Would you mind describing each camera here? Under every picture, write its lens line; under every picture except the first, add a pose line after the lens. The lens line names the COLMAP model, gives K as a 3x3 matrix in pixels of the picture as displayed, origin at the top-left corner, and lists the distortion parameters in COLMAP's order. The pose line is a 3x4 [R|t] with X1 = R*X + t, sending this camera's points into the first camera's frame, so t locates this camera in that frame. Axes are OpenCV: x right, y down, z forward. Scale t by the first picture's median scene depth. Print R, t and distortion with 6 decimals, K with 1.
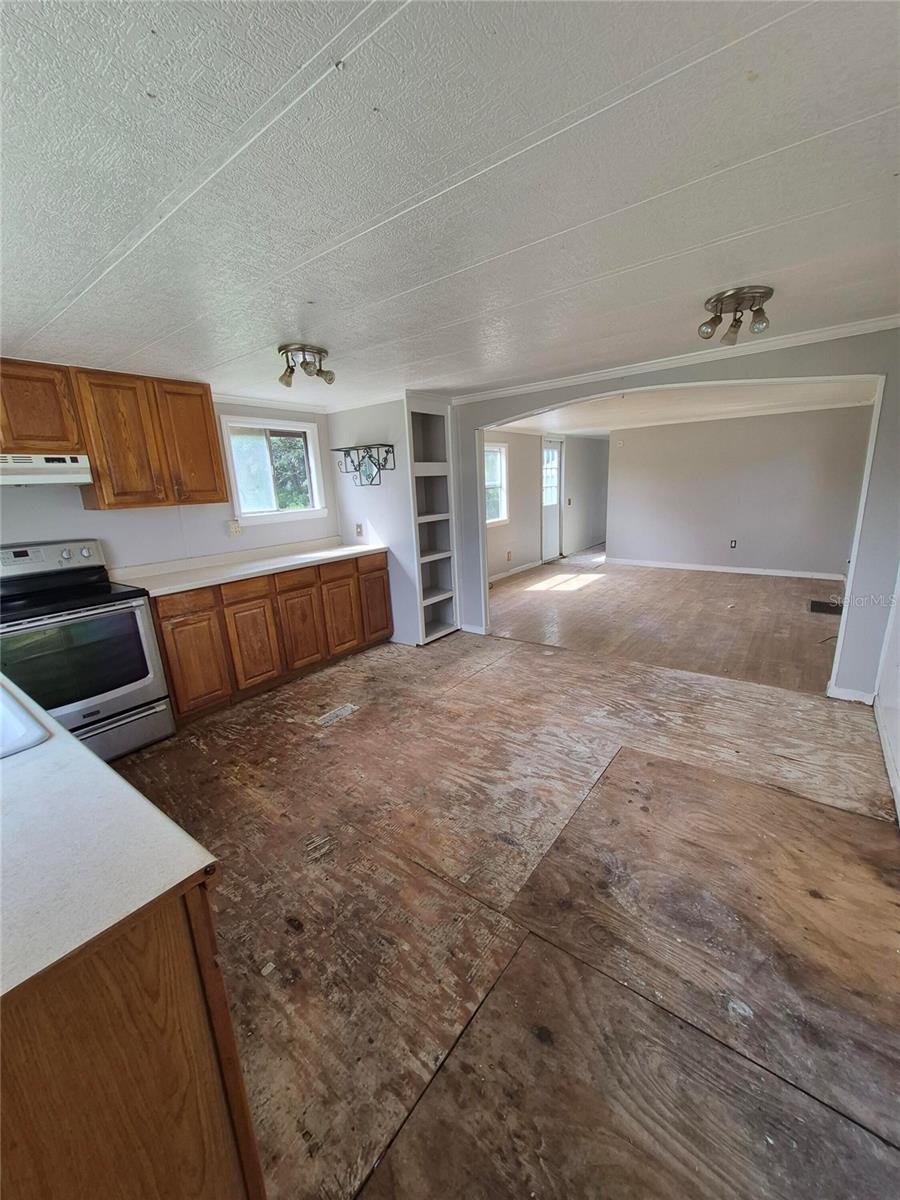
lens RADIAL K [[470.6, 0, 456.2], [0, 470.6, 604.1], [0, 0, 1]] dist [-0.000262, 0.000780]
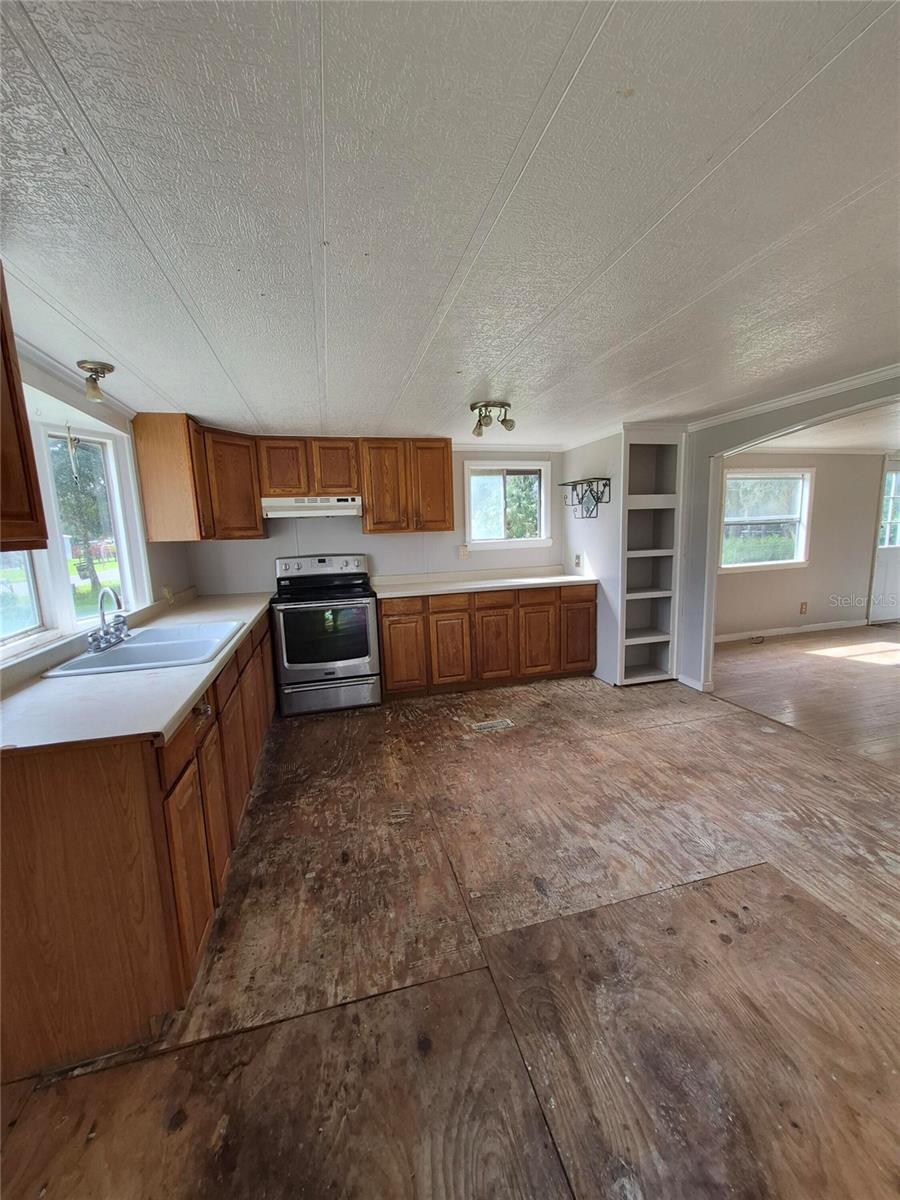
lens RADIAL K [[474.4, 0, 454.5], [0, 474.4, 602.3], [0, 0, 1]] dist [-0.004504, 0.002717]
pose [[0.785610, 0.116302, -0.607693, 0.370496], [-0.157782, 0.987360, -0.015013, -0.018905], [0.598265, 0.107678, 0.794030, 0.053939]]
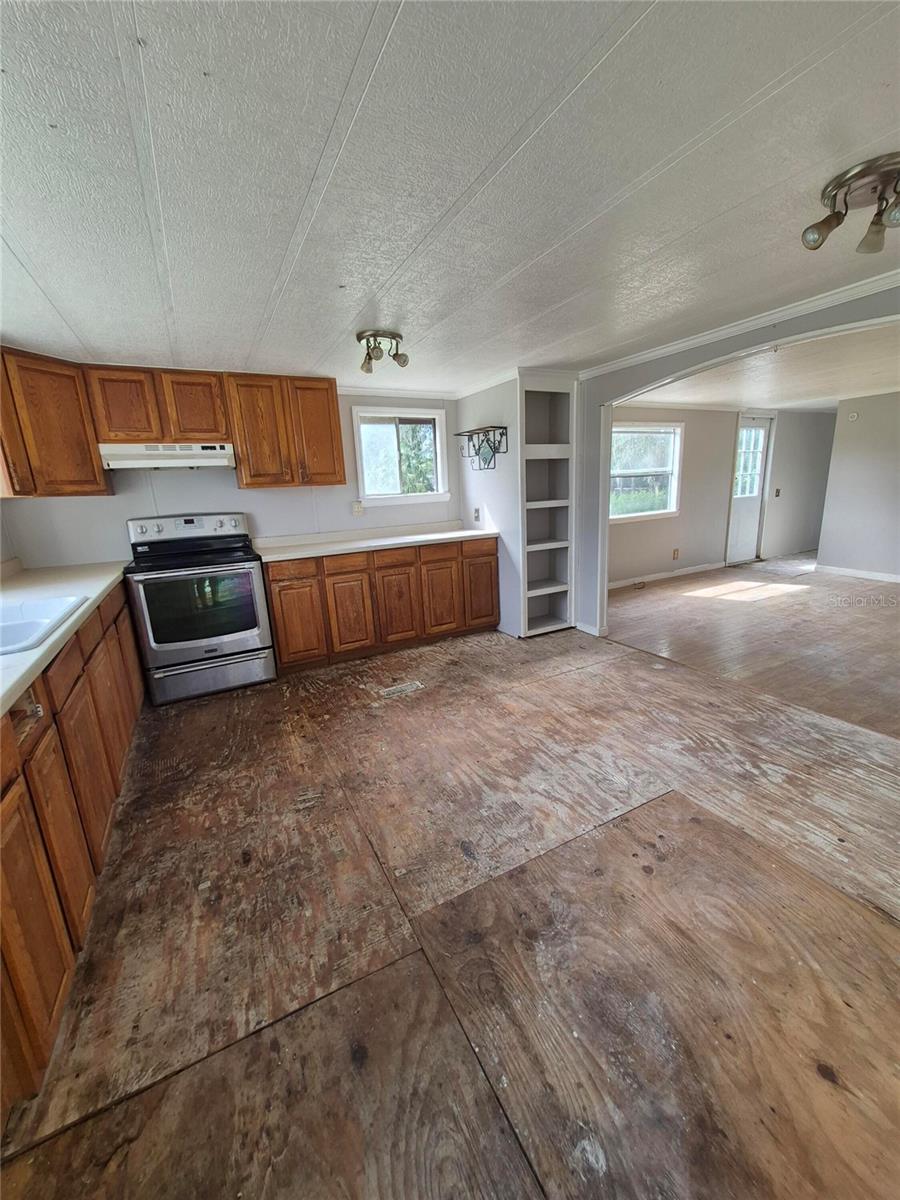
lens RADIAL K [[475.0, 0, 456.7], [0, 475.0, 602.0], [0, 0, 1]] dist [0.000911, 0.000384]
pose [[0.906306, 0.106026, -0.409107, 0.314235], [-0.102049, 0.994277, 0.031609, -0.002309], [0.410117, 0.013102, 0.911939, 0.110852]]
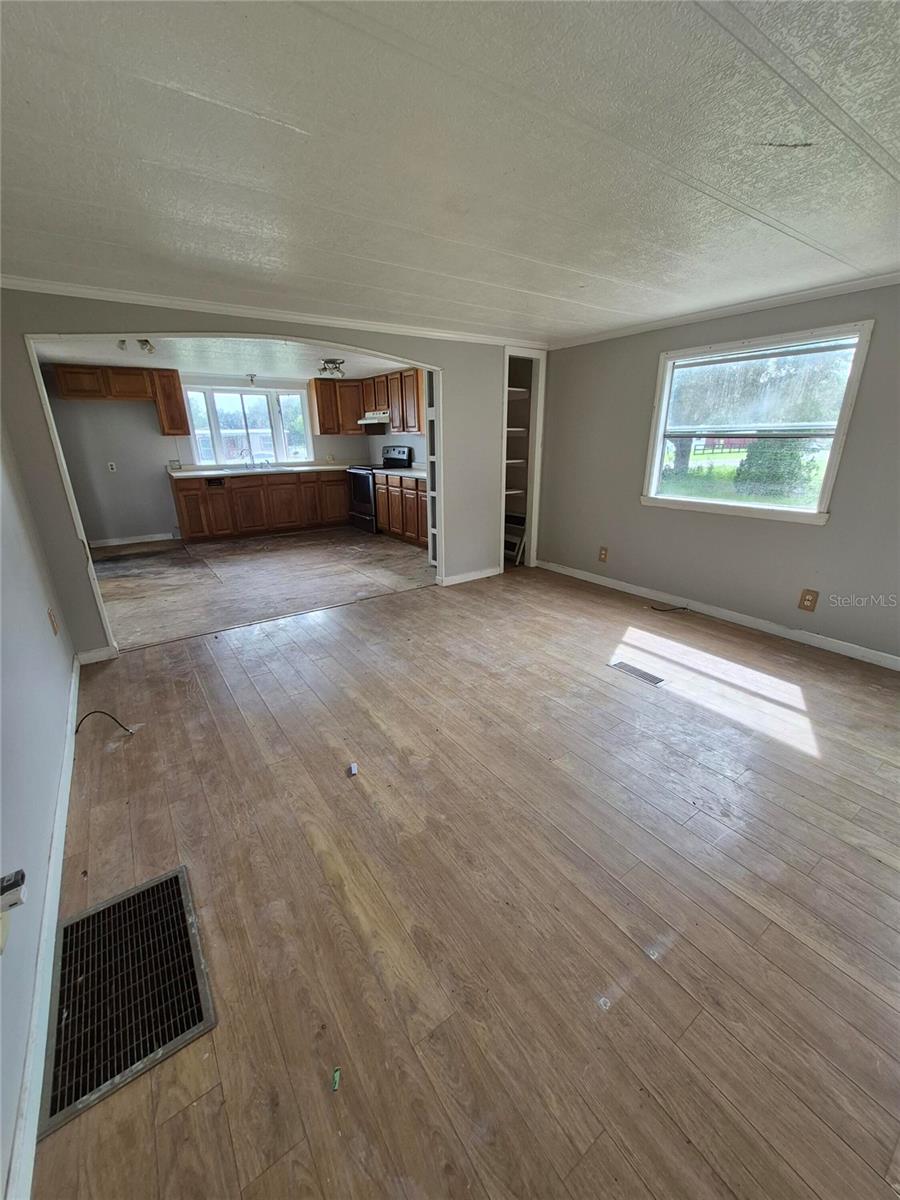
lens RADIAL K [[475.0, 0, 456.7], [0, 475.0, 602.0], [0, 0, 1]] dist [0.000911, 0.000384]
pose [[-0.310288, 0.357257, -0.880959, 1.666459], [-0.221692, 0.873955, 0.432499, -0.604636], [0.924432, 0.329501, -0.191976, 2.174599]]
